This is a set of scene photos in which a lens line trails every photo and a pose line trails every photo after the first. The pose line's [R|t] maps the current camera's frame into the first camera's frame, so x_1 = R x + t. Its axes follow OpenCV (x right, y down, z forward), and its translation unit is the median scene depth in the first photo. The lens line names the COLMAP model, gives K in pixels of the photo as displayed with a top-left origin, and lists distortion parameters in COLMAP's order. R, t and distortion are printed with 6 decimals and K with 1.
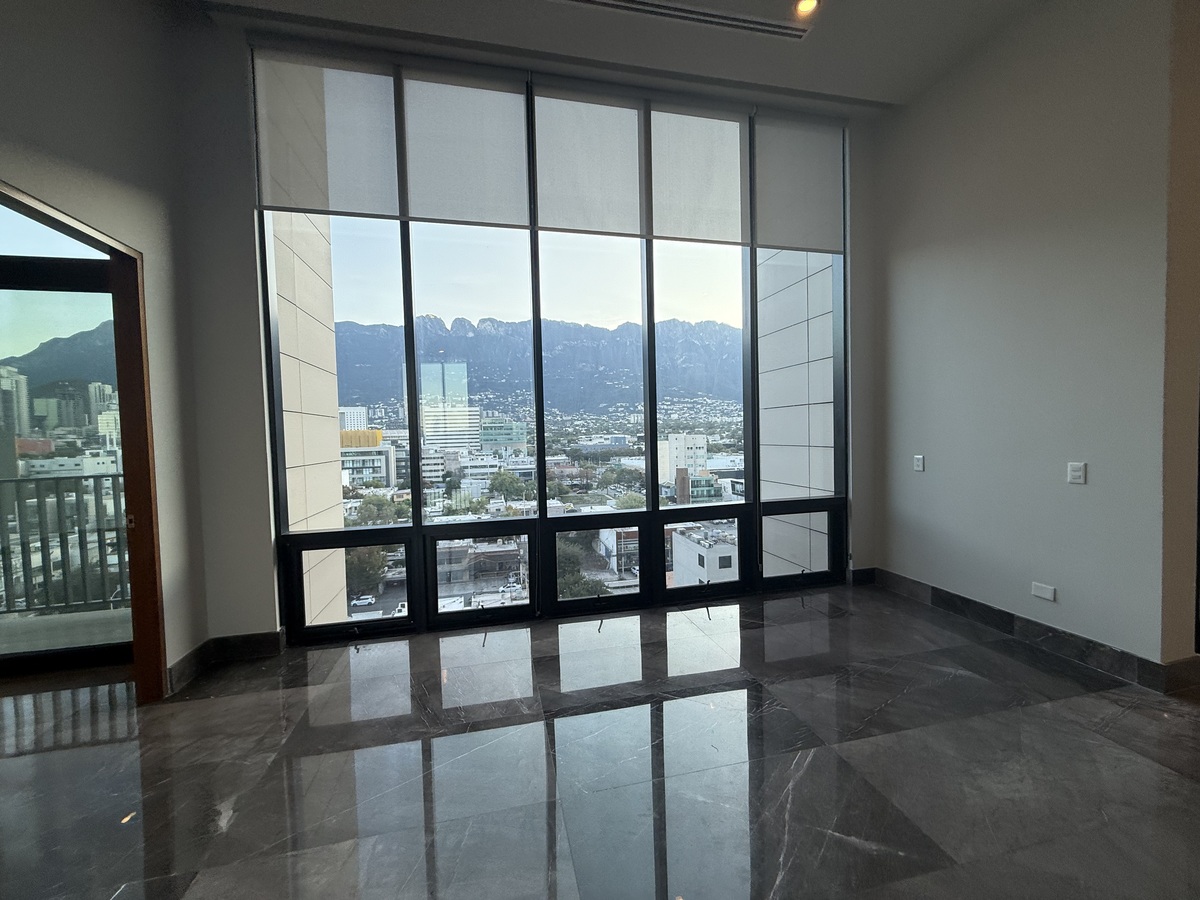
lens RADIAL K [[476.7, 0, 598.0], [0, 476.7, 451.9], [0, 0, 1]] dist [-0.000635, 0.000866]
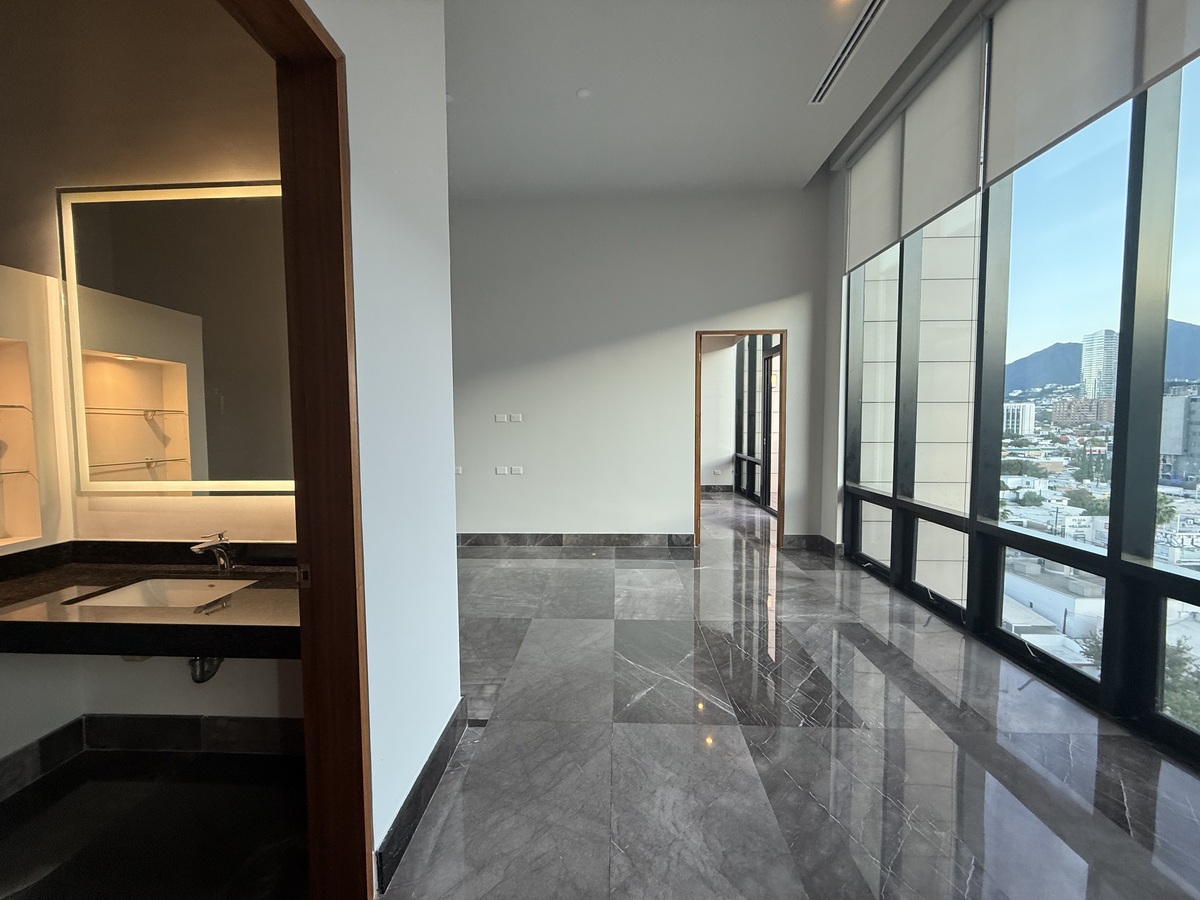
lens RADIAL K [[476.7, 0, 600.6], [0, 476.7, 449.8], [0, 0, 1]] dist [-0.000635, 0.000866]
pose [[-0.259070, 0.082339, -0.962342, 1.179222], [-0.032071, 0.995077, 0.093774, -0.070468], [0.965326, 0.055157, -0.255154, 0.715355]]
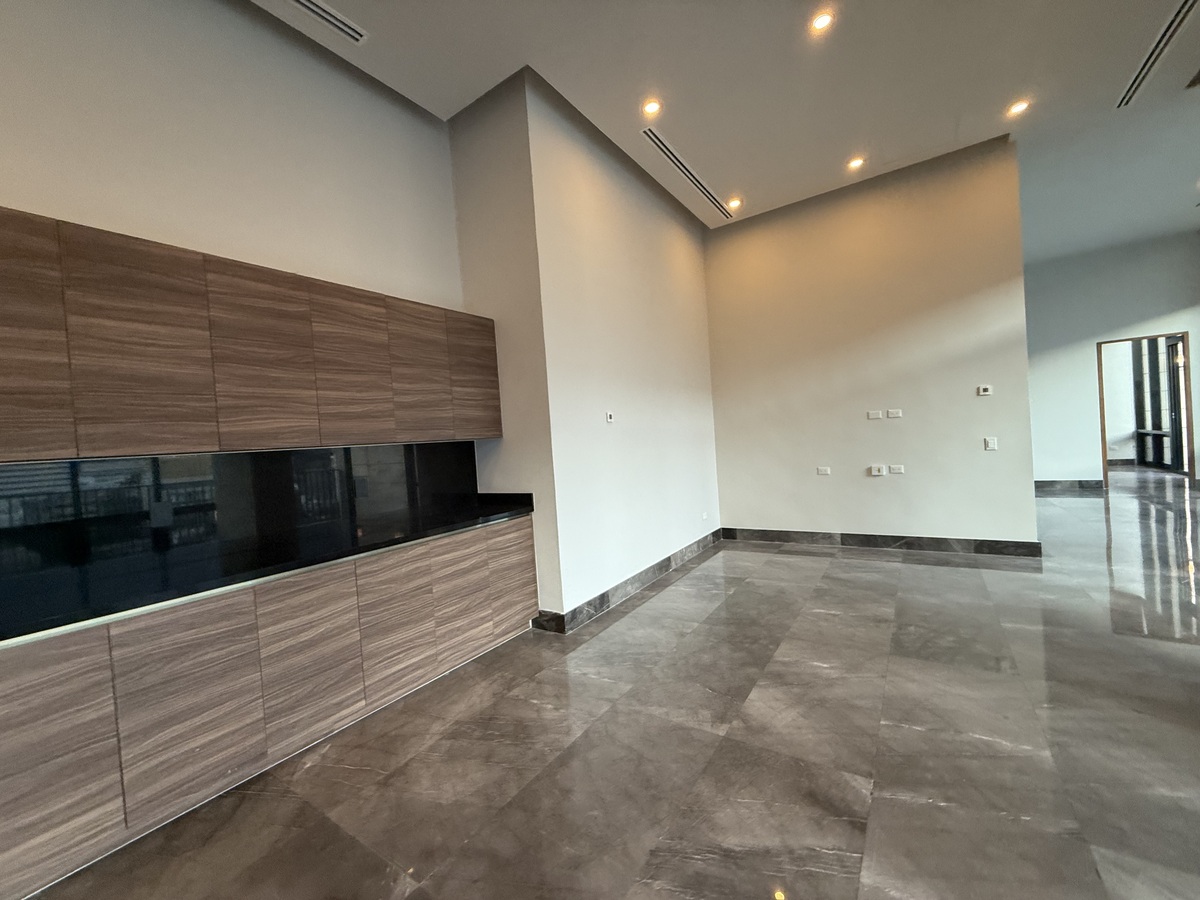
lens RADIAL K [[476.7, 0, 595.8], [0, 476.7, 448.3], [0, 0, 1]] dist [-0.000635, 0.000866]
pose [[-0.728787, 0.087315, -0.679151, 3.372028], [0.057113, 0.996132, 0.066781, -0.108553], [0.682355, 0.009880, -0.730955, 0.618861]]
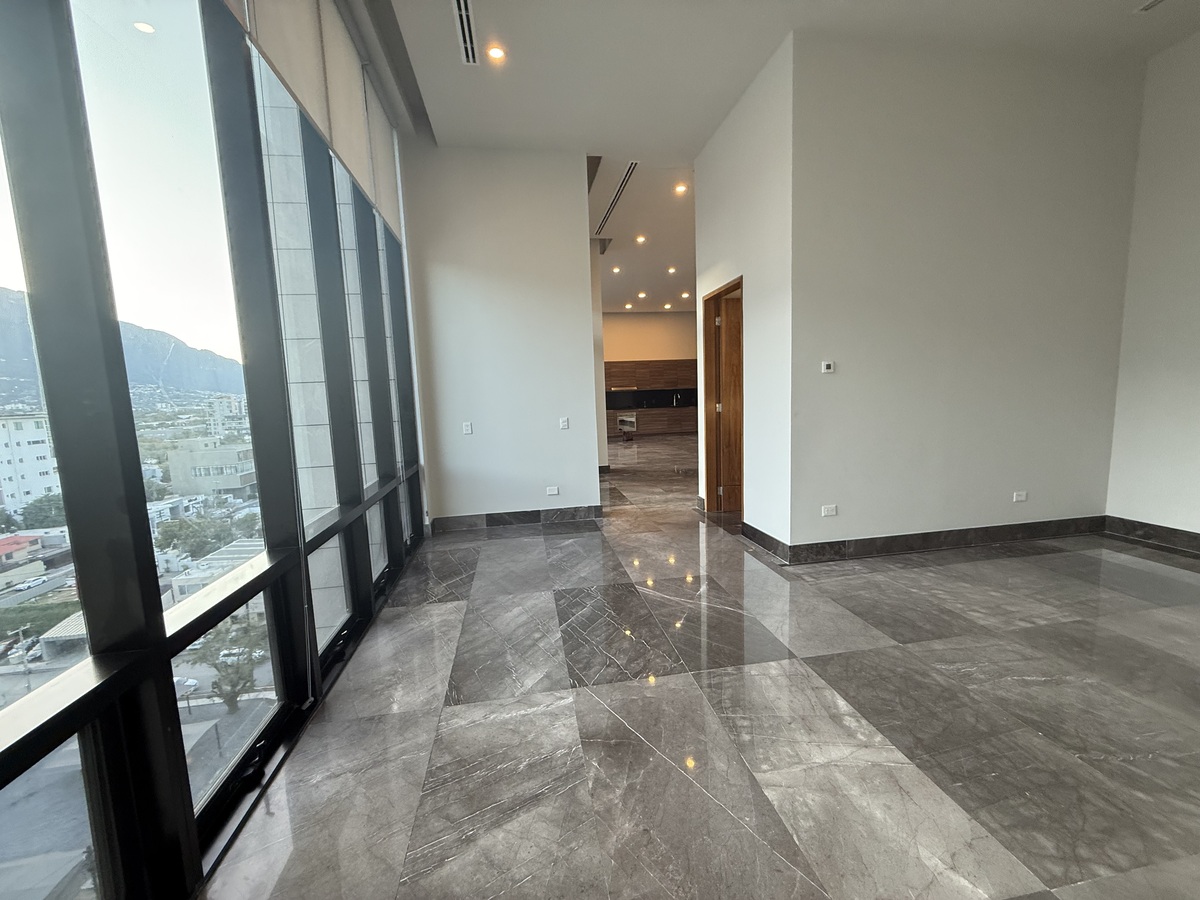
lens RADIAL K [[476.7, 0, 596.6], [0, 476.7, 453.5], [0, 0, 1]] dist [-0.000635, 0.000866]
pose [[0.062614, -0.104047, 0.992599, -0.886058], [0.080682, 0.991823, 0.098877, -0.013649], [-0.994771, 0.073894, 0.070497, 0.743936]]
